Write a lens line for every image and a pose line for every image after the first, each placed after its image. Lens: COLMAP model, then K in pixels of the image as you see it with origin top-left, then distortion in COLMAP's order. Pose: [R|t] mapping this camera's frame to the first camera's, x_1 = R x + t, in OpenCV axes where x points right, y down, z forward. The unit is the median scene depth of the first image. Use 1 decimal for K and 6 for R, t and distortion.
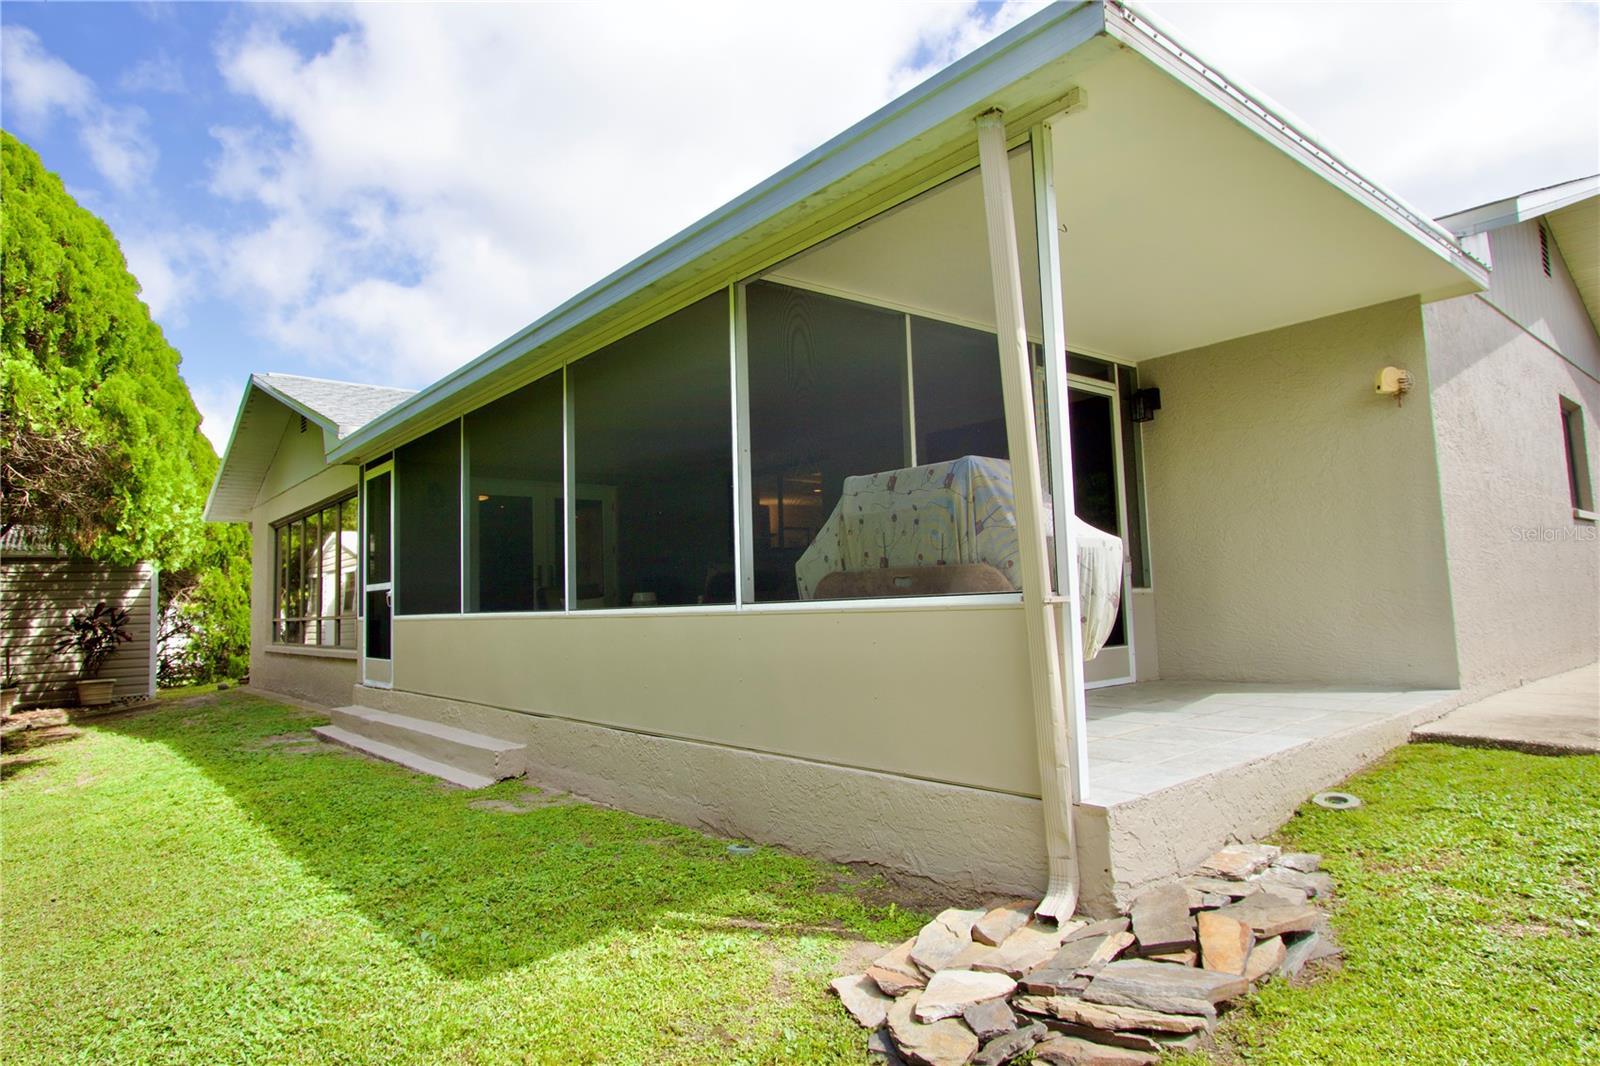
lens RADIAL K [[907.8, 0, 792.9], [0, 907.8, 526.3], [0, 0, 1]] dist [-0.014954, 0.004291]
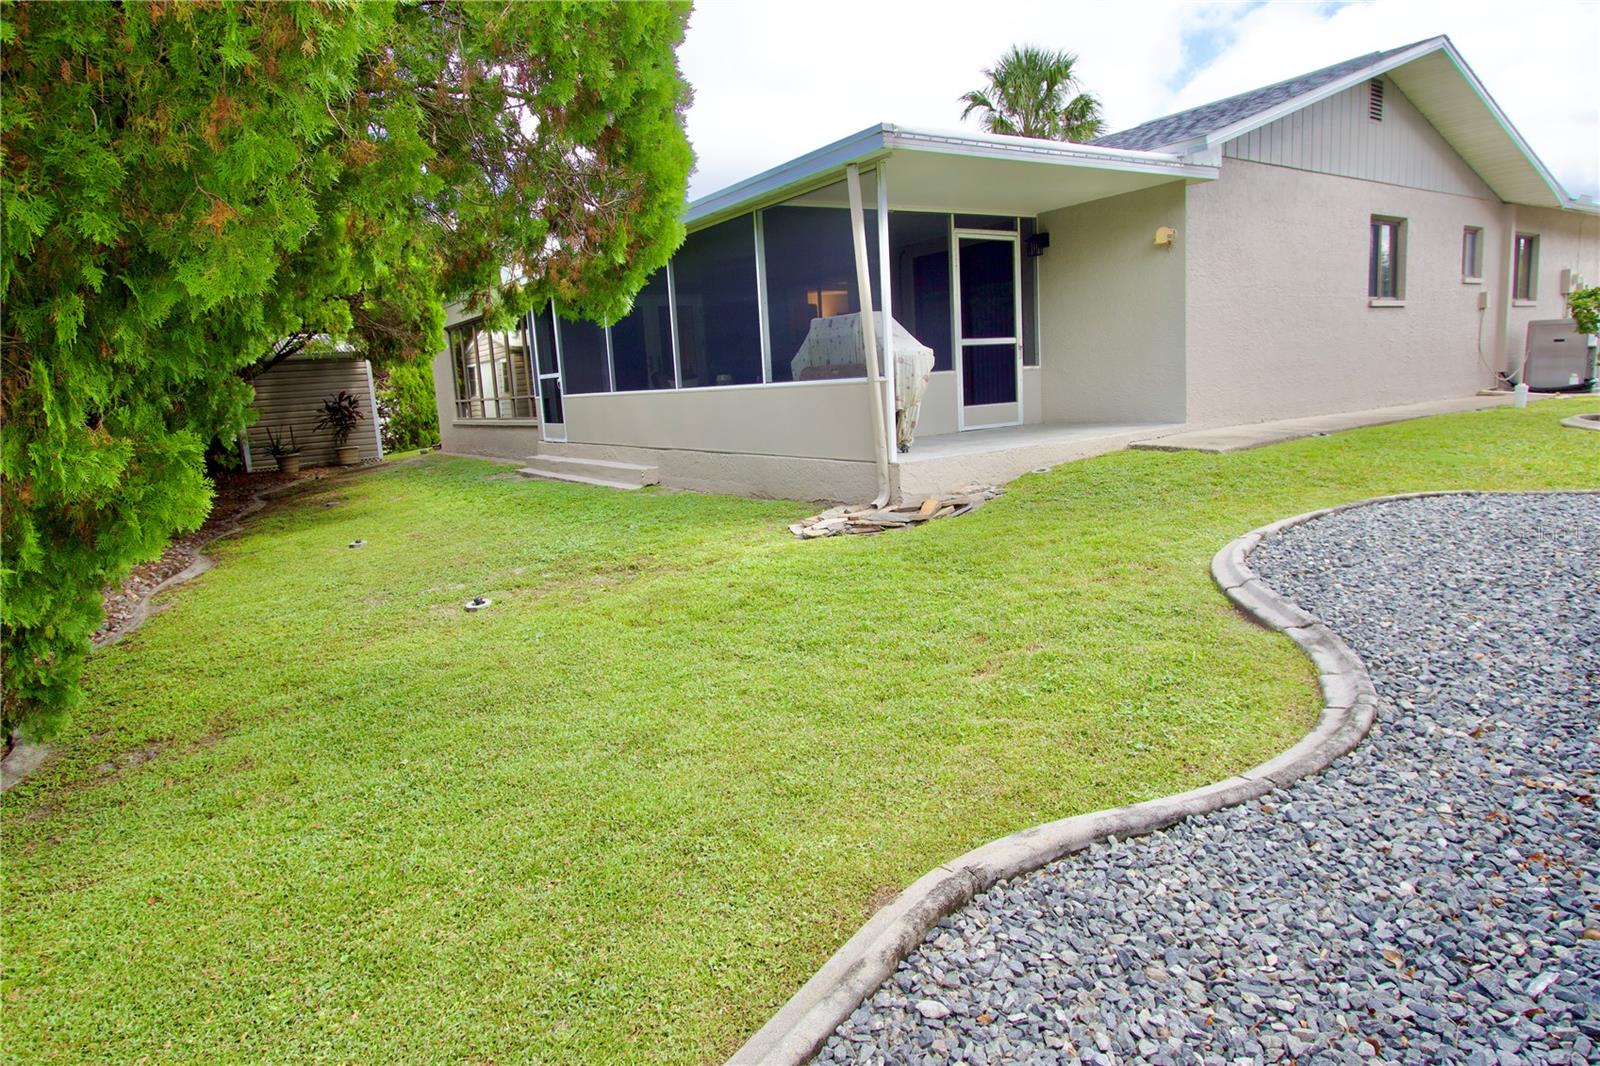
lens RADIAL K [[907.8, 0, 799.4], [0, 907.8, 523.5], [0, 0, 1]] dist [-0.014954, 0.004291]
pose [[0.995026, -0.008665, -0.099237, 0.137206], [0.032550, 0.969807, 0.241691, -0.061256], [0.094147, -0.243719, 0.965266, -0.637660]]
